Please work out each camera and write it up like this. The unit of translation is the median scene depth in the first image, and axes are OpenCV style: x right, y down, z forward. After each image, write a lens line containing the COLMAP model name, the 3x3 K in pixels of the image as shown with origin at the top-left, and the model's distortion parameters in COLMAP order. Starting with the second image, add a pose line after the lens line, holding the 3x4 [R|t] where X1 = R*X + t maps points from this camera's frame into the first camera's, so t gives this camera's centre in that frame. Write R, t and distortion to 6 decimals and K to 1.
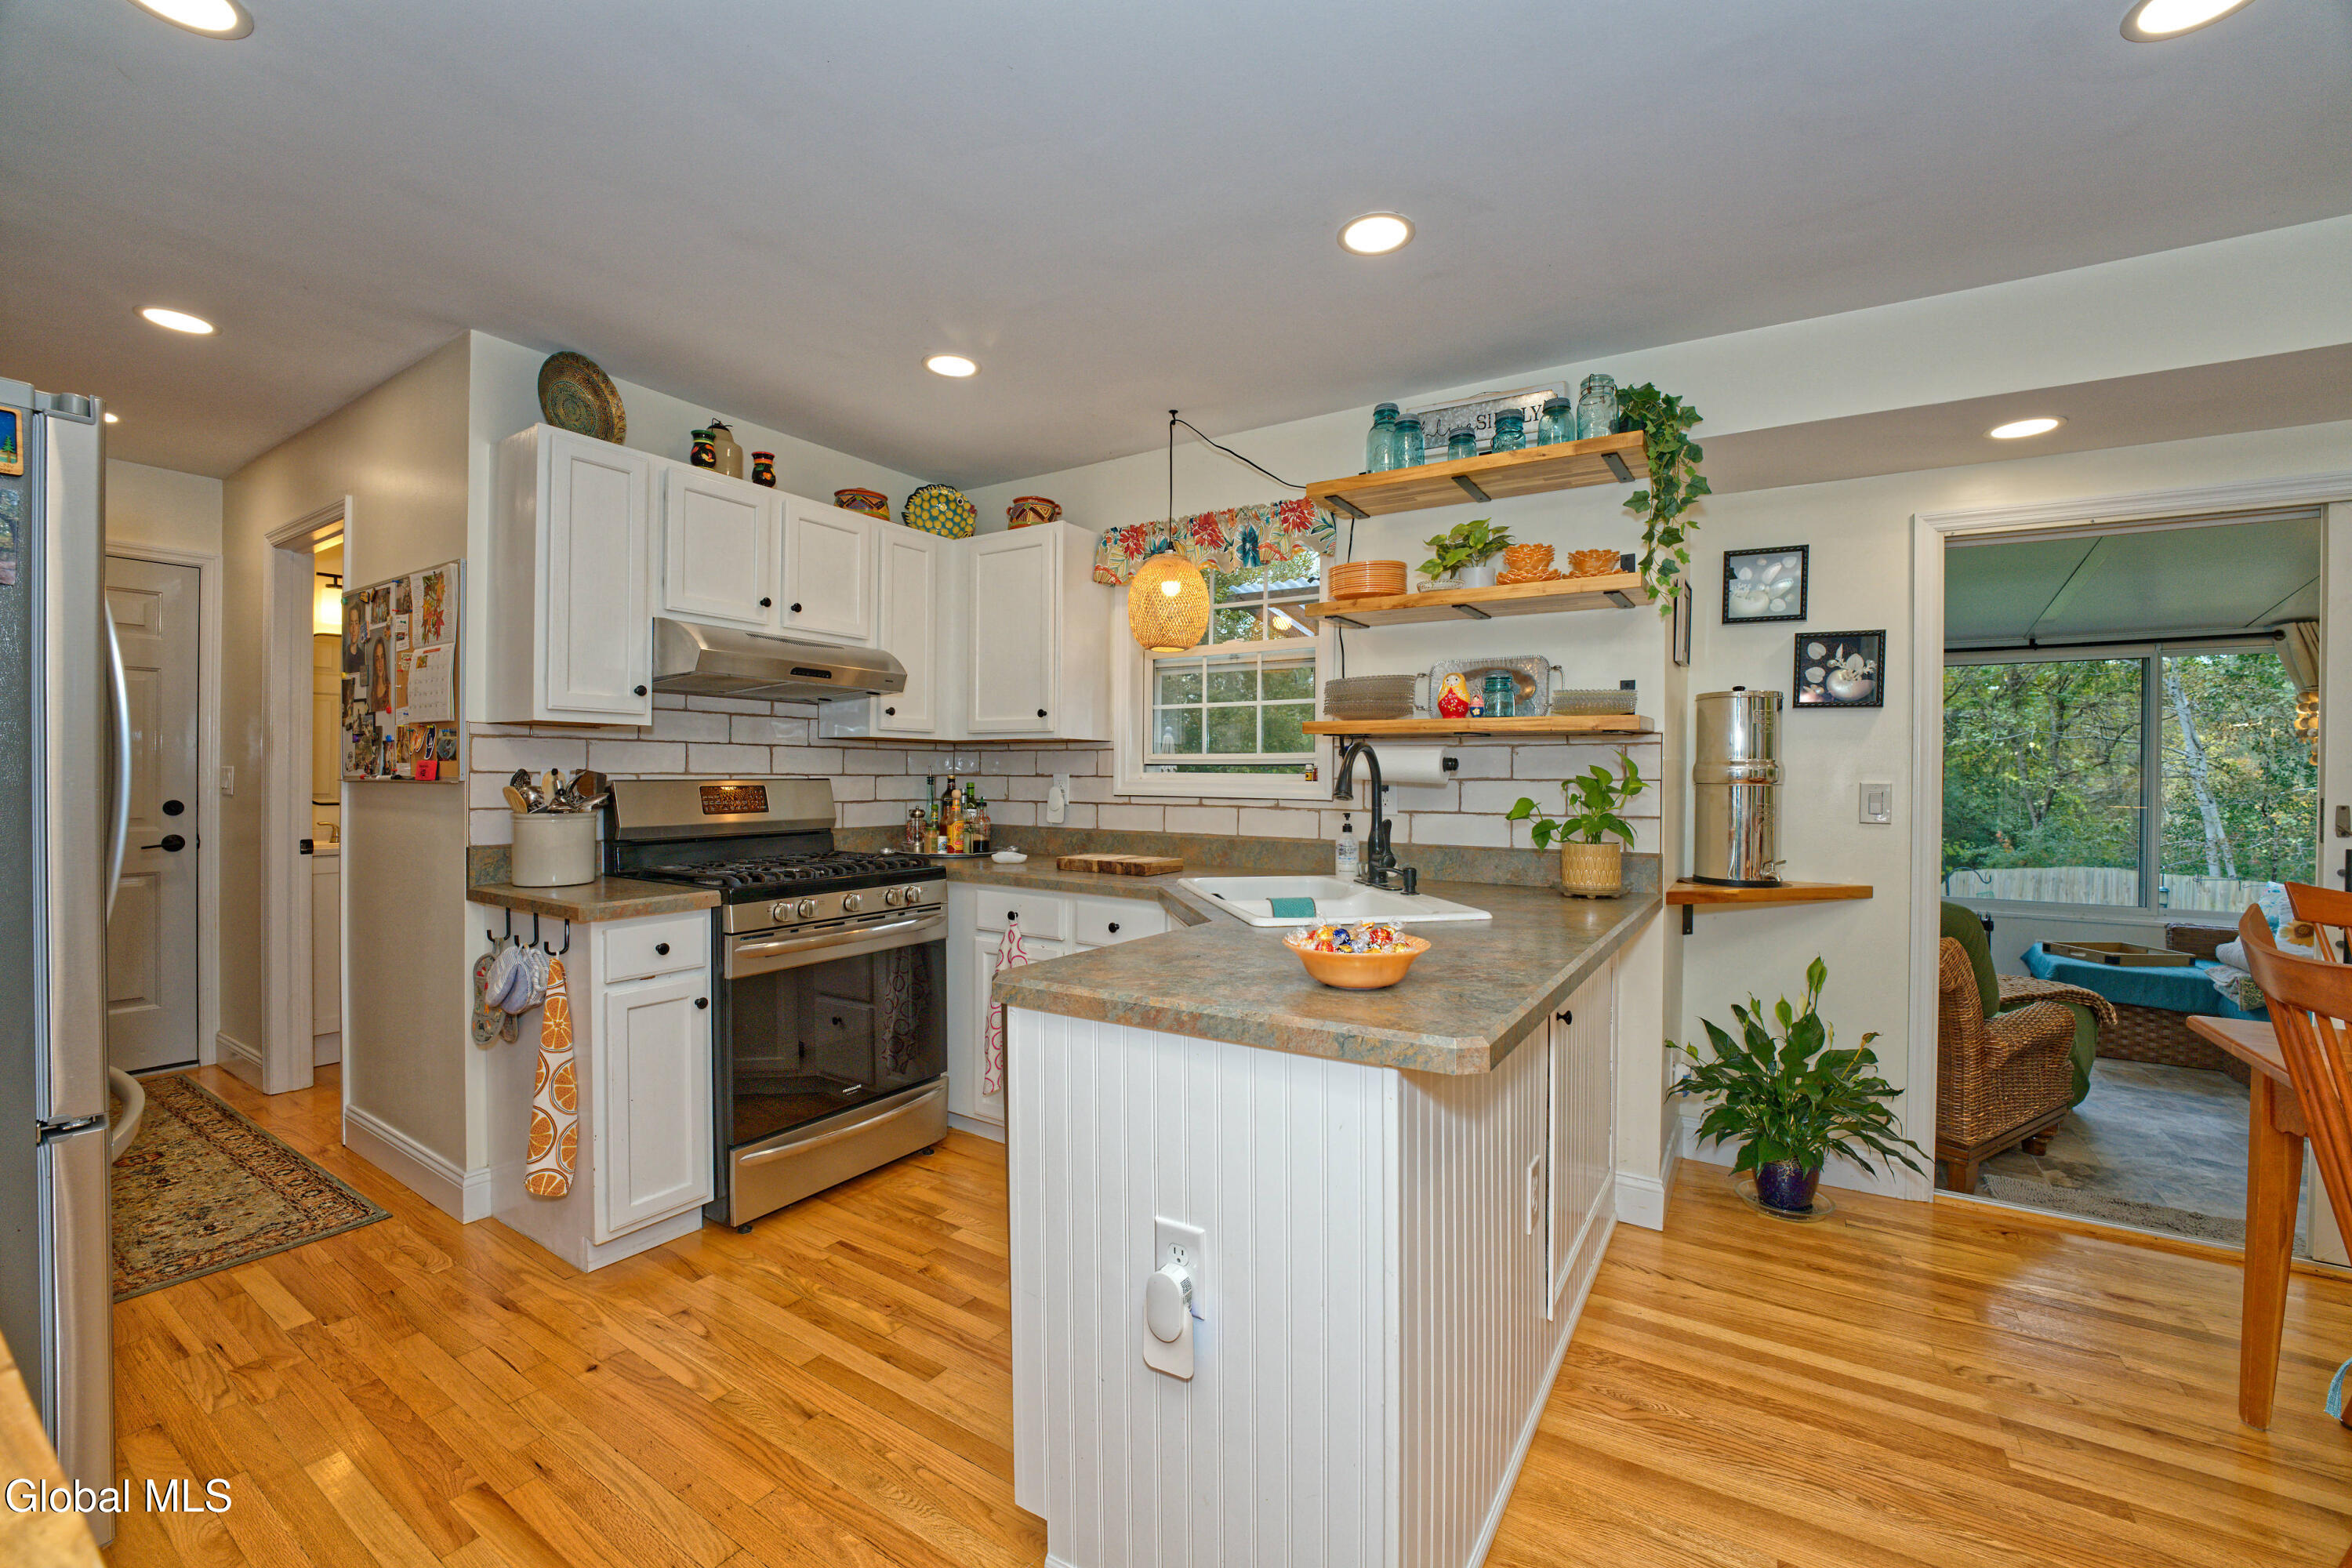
lens RADIAL K [[953.3, 0, 1175.8], [0, 953.3, 780.9], [0, 0, 1]] dist [-0.032250, 0.004625]
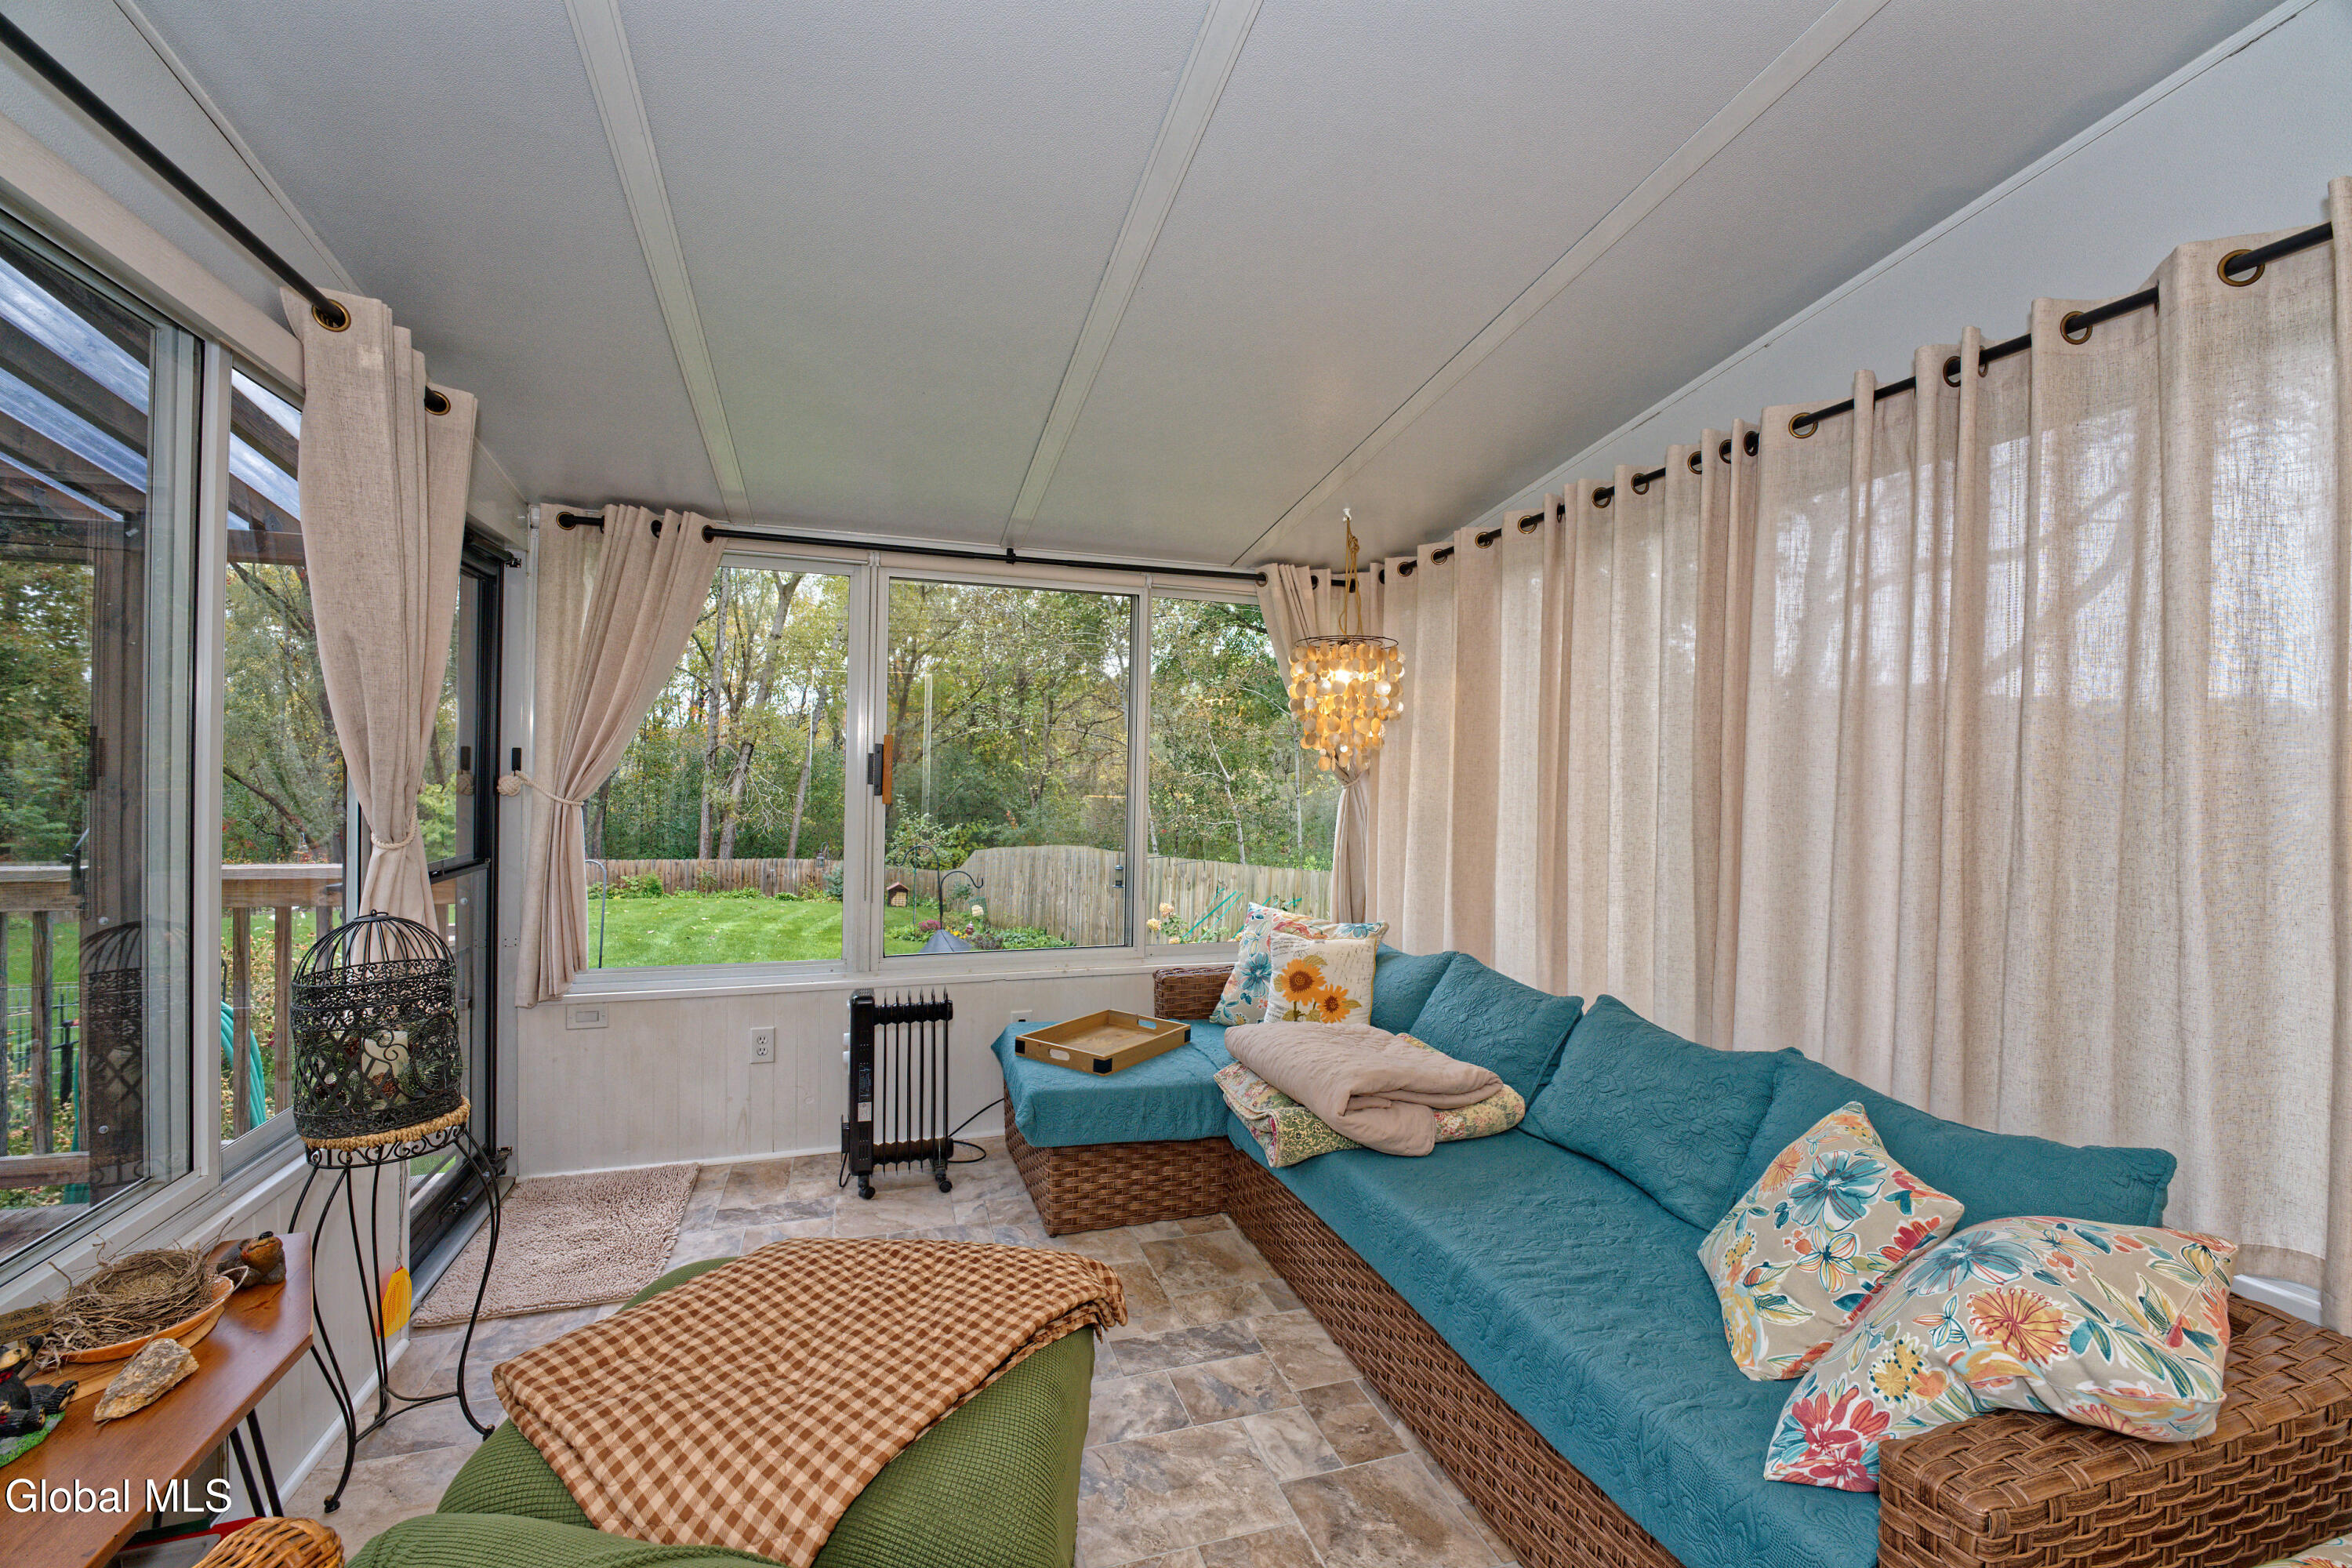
lens RADIAL K [[953.3, 0, 1169.6], [0, 953.3, 779.5], [0, 0, 1]] dist [-0.032250, 0.004625]
pose [[0.633699, -0.003620, 0.773571, 0.893959], [-0.008997, 0.999887, 0.012050, -0.000933], [-0.773527, -0.014596, 0.633595, 0.918879]]
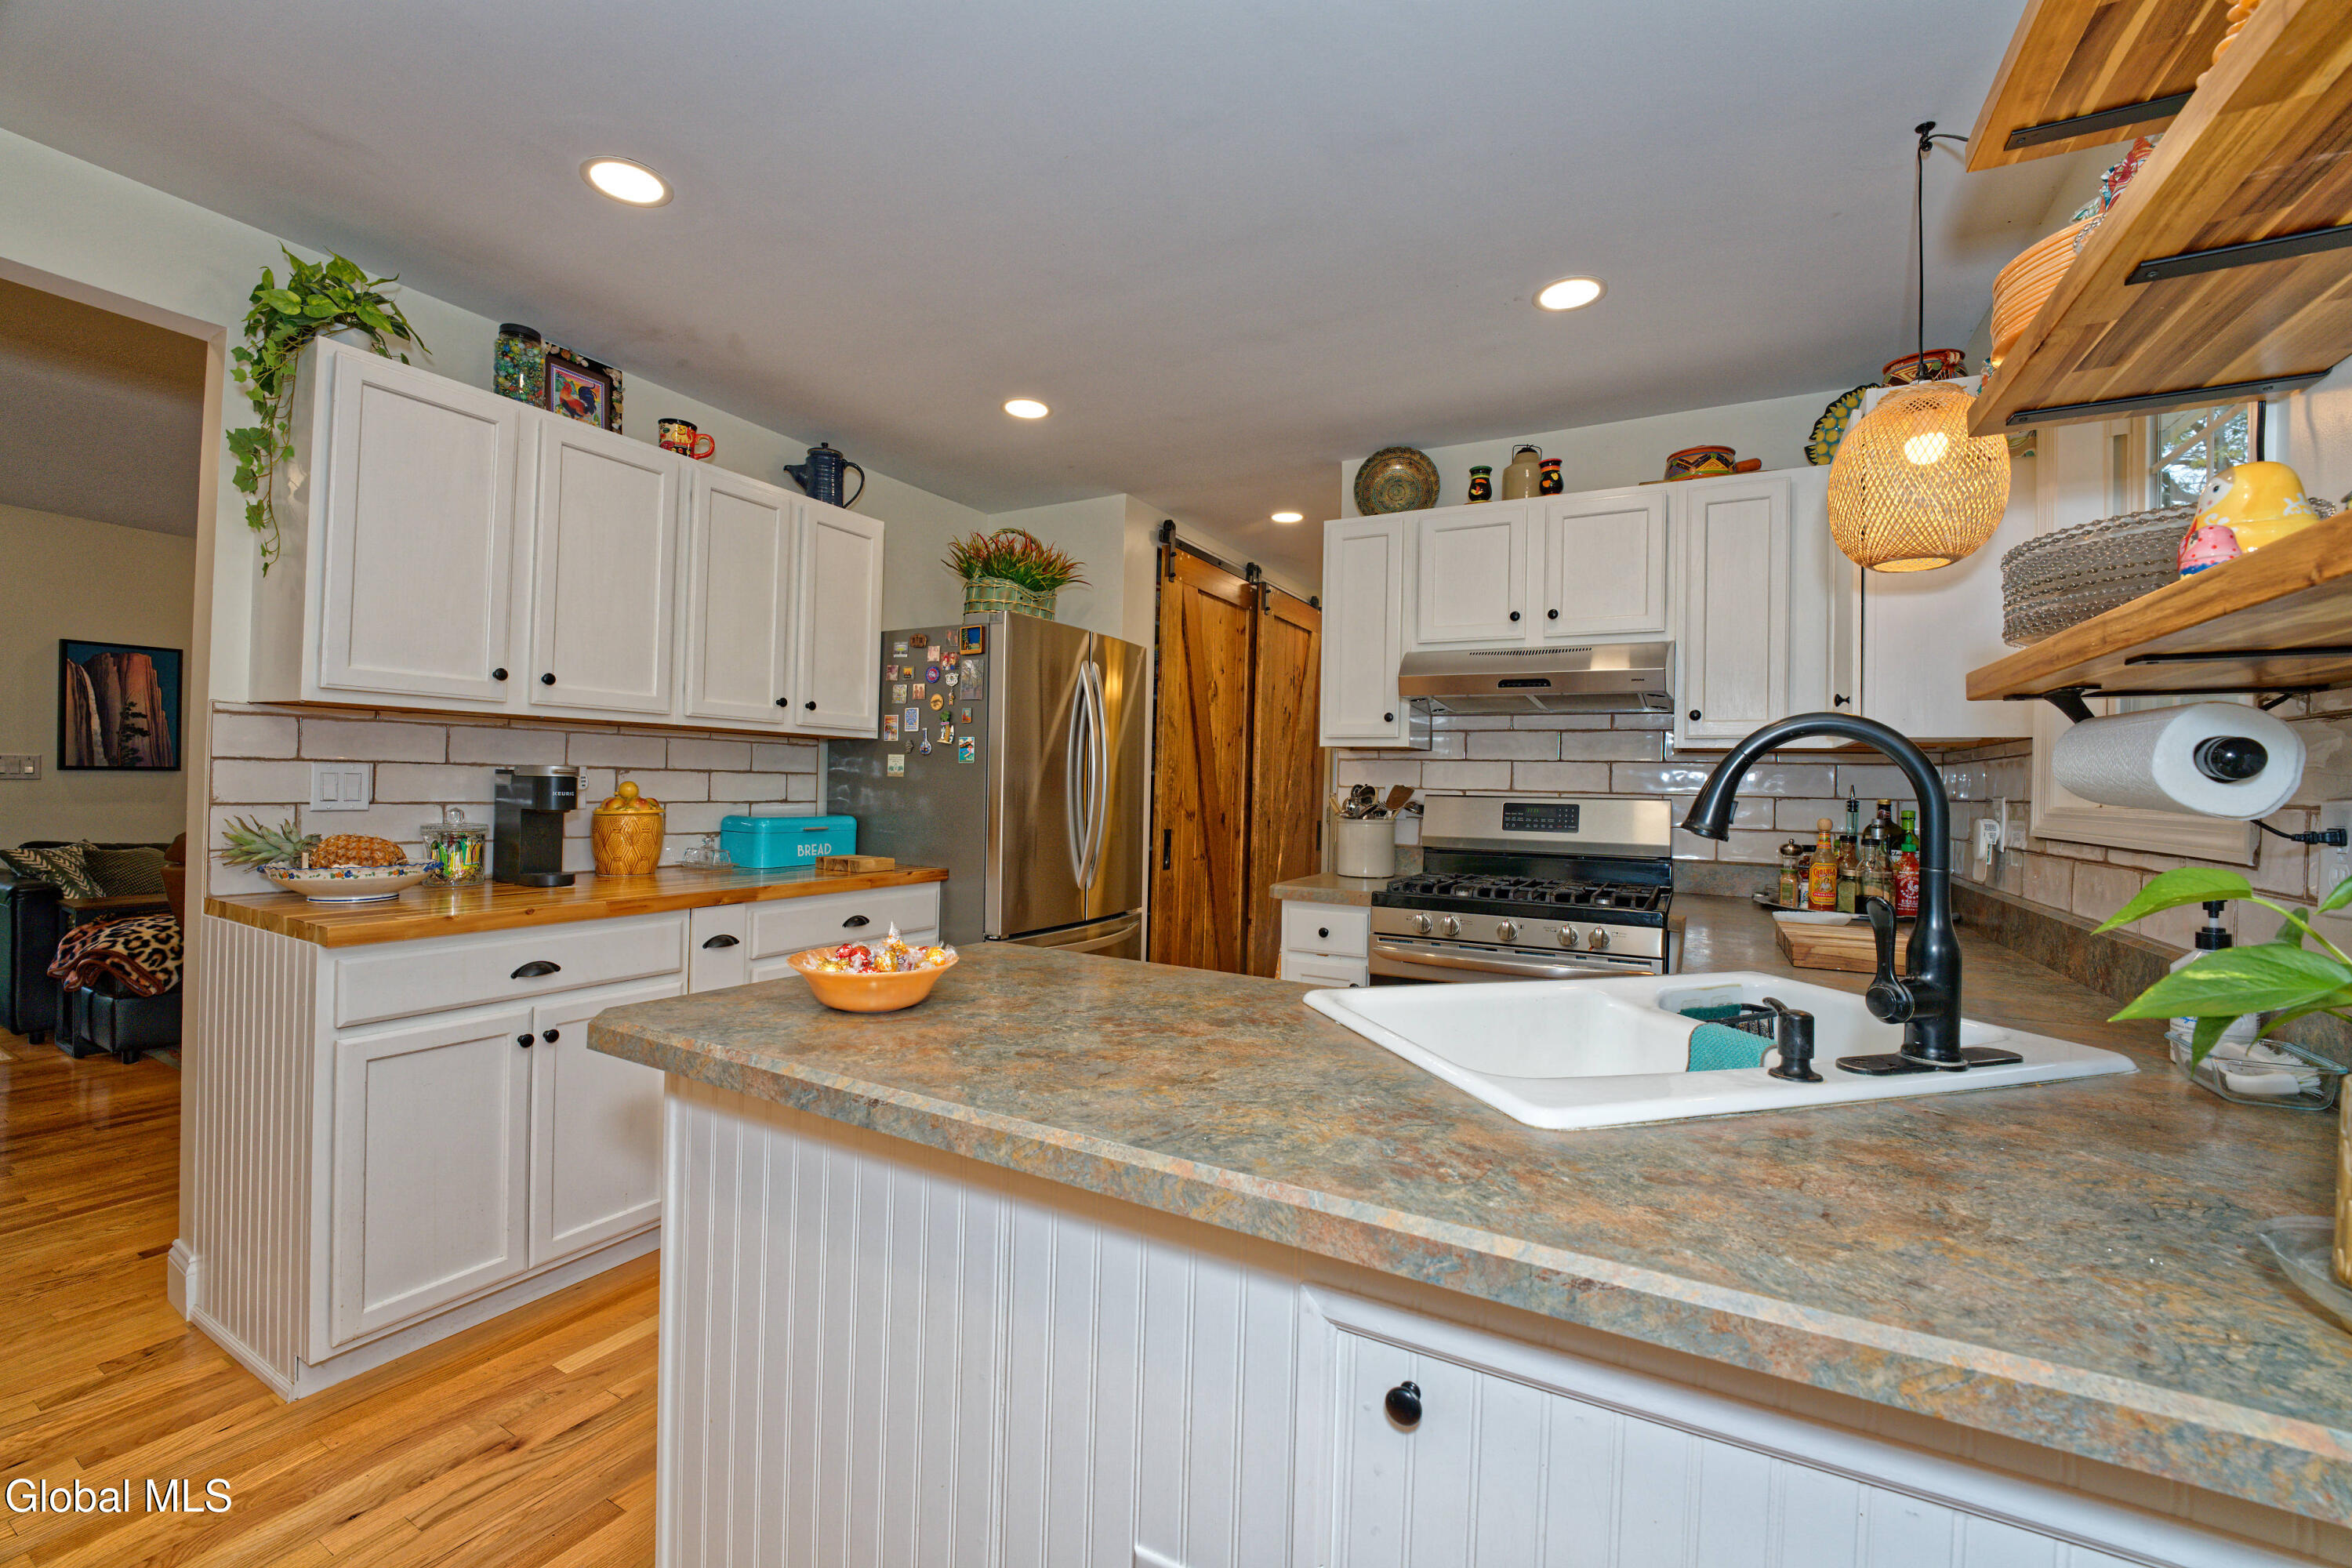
lens RADIAL K [[953.3, 0, 1178.4], [0, 953.3, 778.8], [0, 0, 1]] dist [-0.032250, 0.004625]
pose [[0.068941, -0.010584, -0.997565, 0.526812], [-0.028599, 0.999512, -0.012581, 0.002980], [0.997211, 0.029397, 0.068604, 0.587612]]
